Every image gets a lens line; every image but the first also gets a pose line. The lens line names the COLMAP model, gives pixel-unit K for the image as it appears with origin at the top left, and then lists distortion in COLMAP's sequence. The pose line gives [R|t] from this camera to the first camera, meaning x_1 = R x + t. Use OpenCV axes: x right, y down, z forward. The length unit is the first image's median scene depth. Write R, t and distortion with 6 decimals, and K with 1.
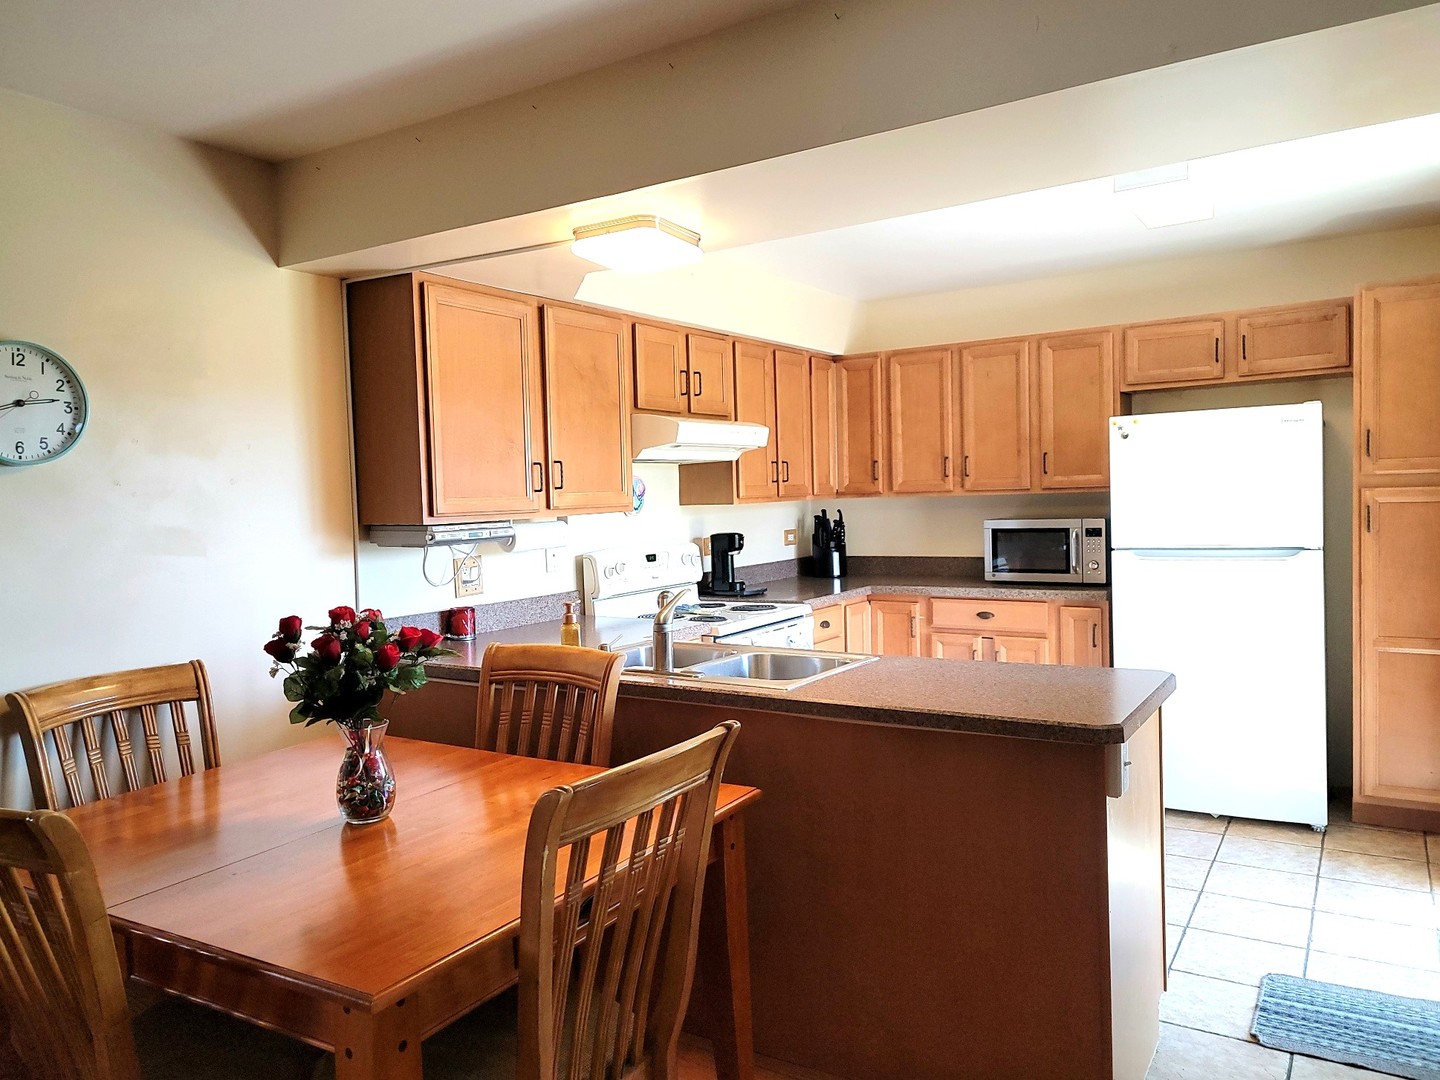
lens RADIAL K [[1035.0, 0, 720.0], [0, 1035.0, 540.0], [0, 0, 1]] dist [0.151835, -0.000515]
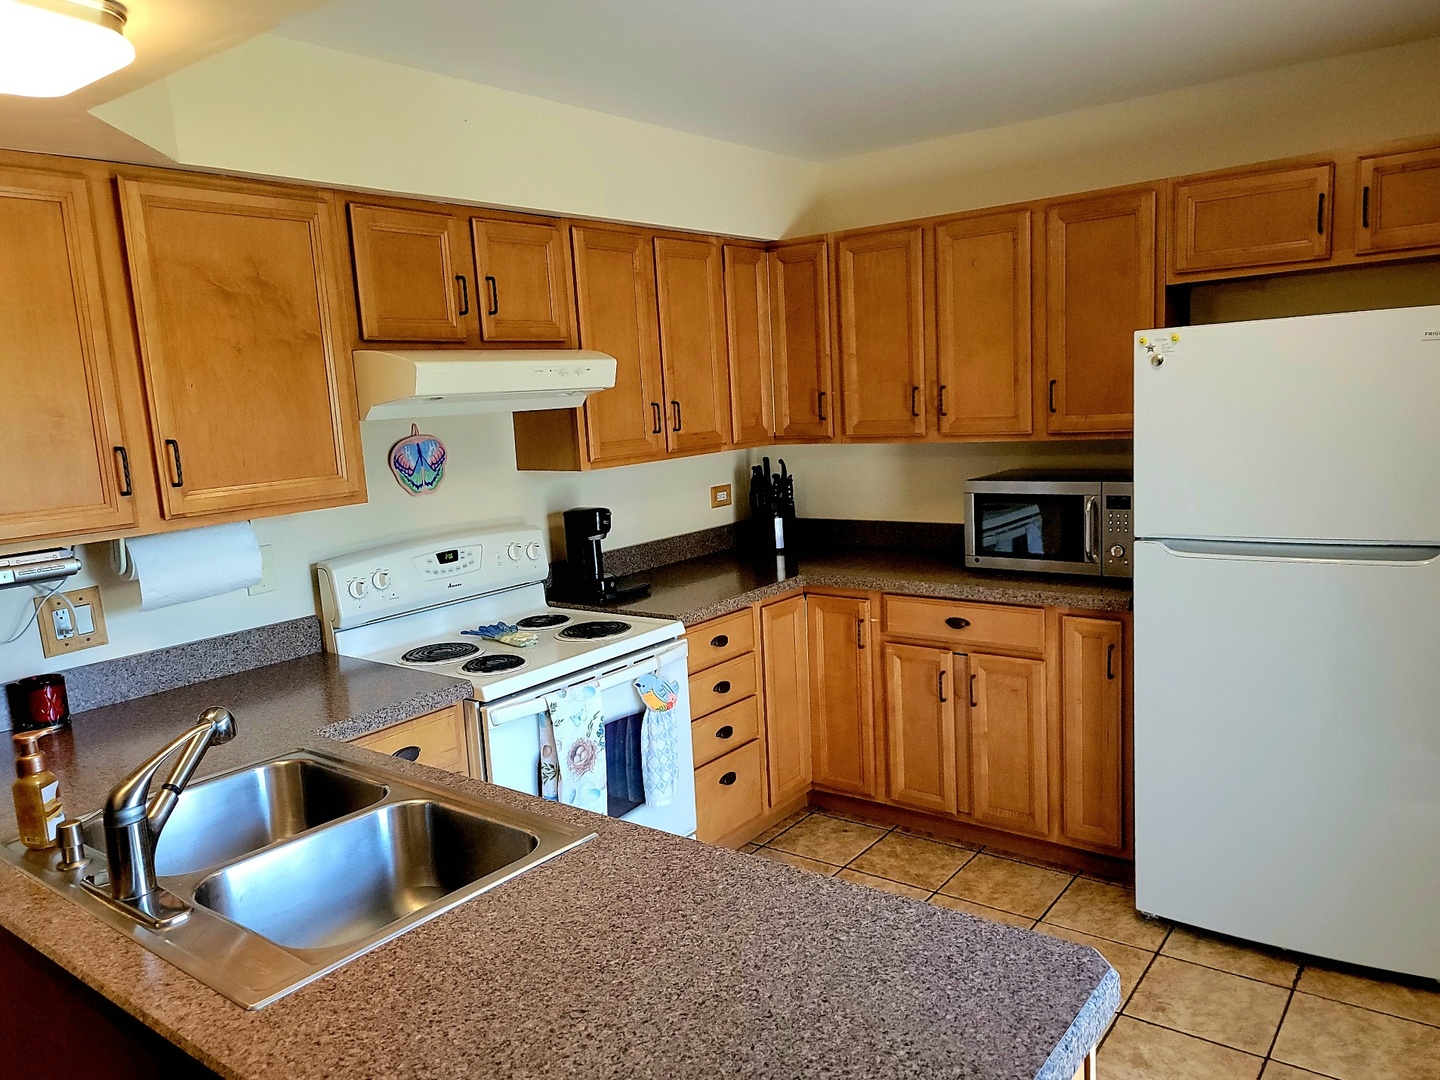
lens RADIAL K [[1041.7, 0, 720.0], [0, 1041.7, 540.0], [0, 0, 1]] dist [0.093038, -0.004852]
pose [[0.994384, -0.009192, -0.105428, 0.167203], [0.020197, 0.994394, 0.103790, -0.055810], [0.103882, -0.105336, 0.988996, 0.299543]]
